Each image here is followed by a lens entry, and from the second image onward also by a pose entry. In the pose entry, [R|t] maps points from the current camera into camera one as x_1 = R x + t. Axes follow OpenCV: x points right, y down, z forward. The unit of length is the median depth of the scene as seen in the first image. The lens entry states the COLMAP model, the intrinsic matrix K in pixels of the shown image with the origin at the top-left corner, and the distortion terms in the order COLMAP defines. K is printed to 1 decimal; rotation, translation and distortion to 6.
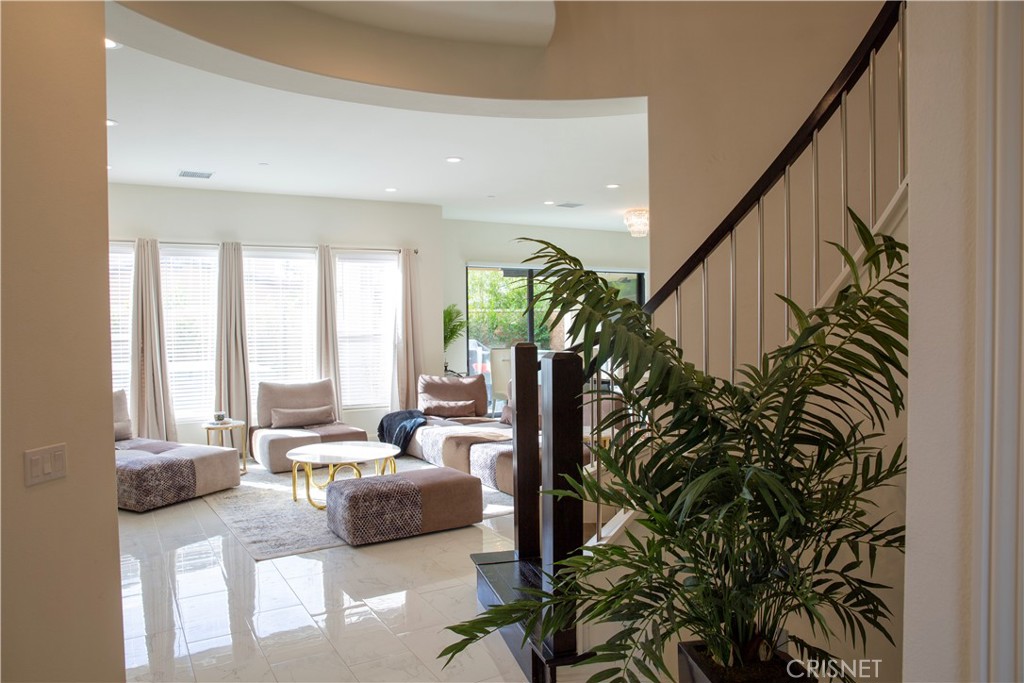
lens RADIAL K [[693.3, 0, 494.9], [0, 693.3, 340.2], [0, 0, 1]] dist [-0.066716, 0.007565]
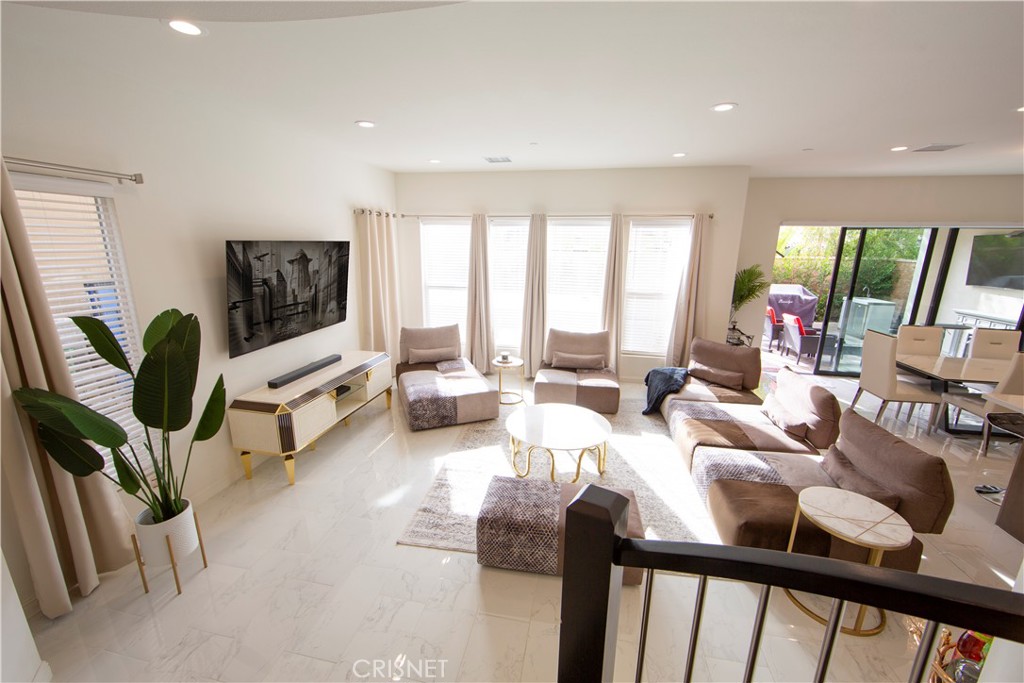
lens RADIAL K [[403.9, 0, 512.7], [0, 403.9, 345.6], [0, 0, 1]] dist [-0.003843, 0.000151]
pose [[0.767562, 0.181534, -0.614731, 0.073560], [-0.044014, 0.971720, 0.231999, -0.079652], [0.639462, -0.151017, 0.753845, 0.390133]]
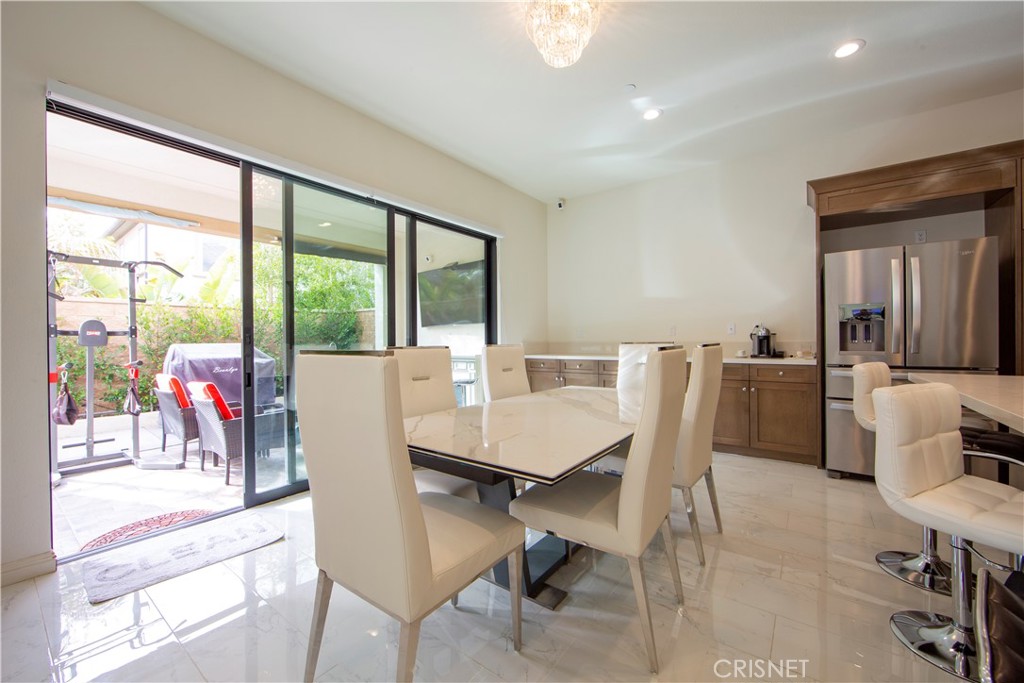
lens RADIAL K [[403.9, 0, 515.8], [0, 403.9, 340.5], [0, 0, 1]] dist [-0.003843, 0.000151]
pose [[0.910771, 0.005090, 0.412881, 0.121057], [0.007089, 0.999584, -0.027961, 0.022737], [-0.412852, 0.028393, 0.910356, 1.056366]]
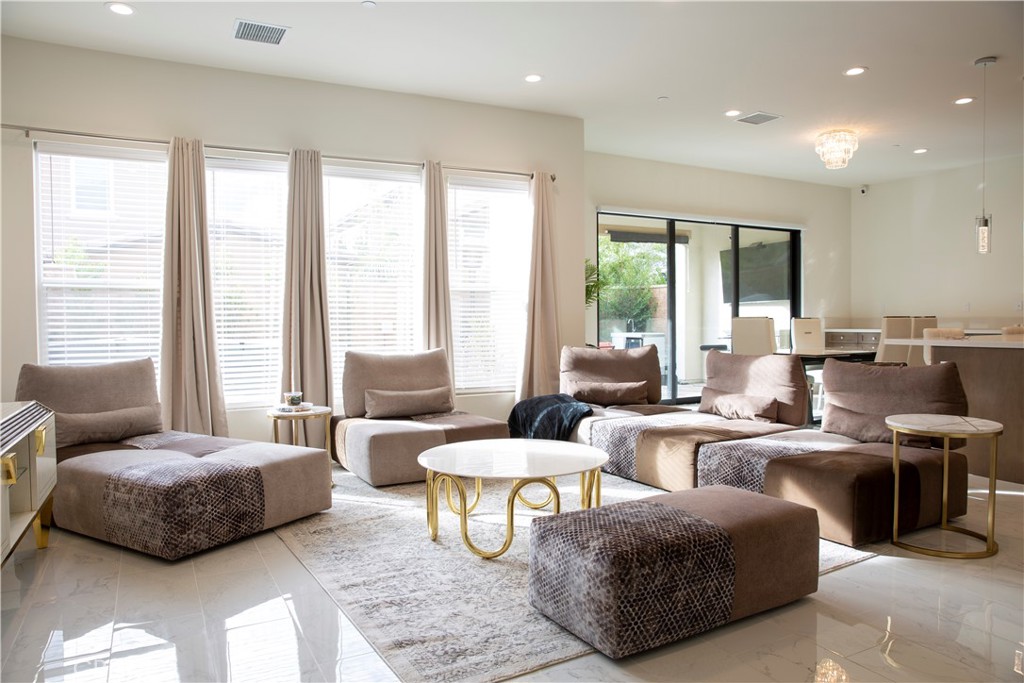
lens RADIAL K [[693.3, 0, 507.4], [0, 693.3, 335.2], [0, 0, 1]] dist [-0.066716, 0.007565]
pose [[0.999391, 0.003278, -0.034749, -0.159381], [-0.003395, 0.999989, -0.003313, 0.046738], [0.034738, 0.003429, 0.999391, 0.317621]]
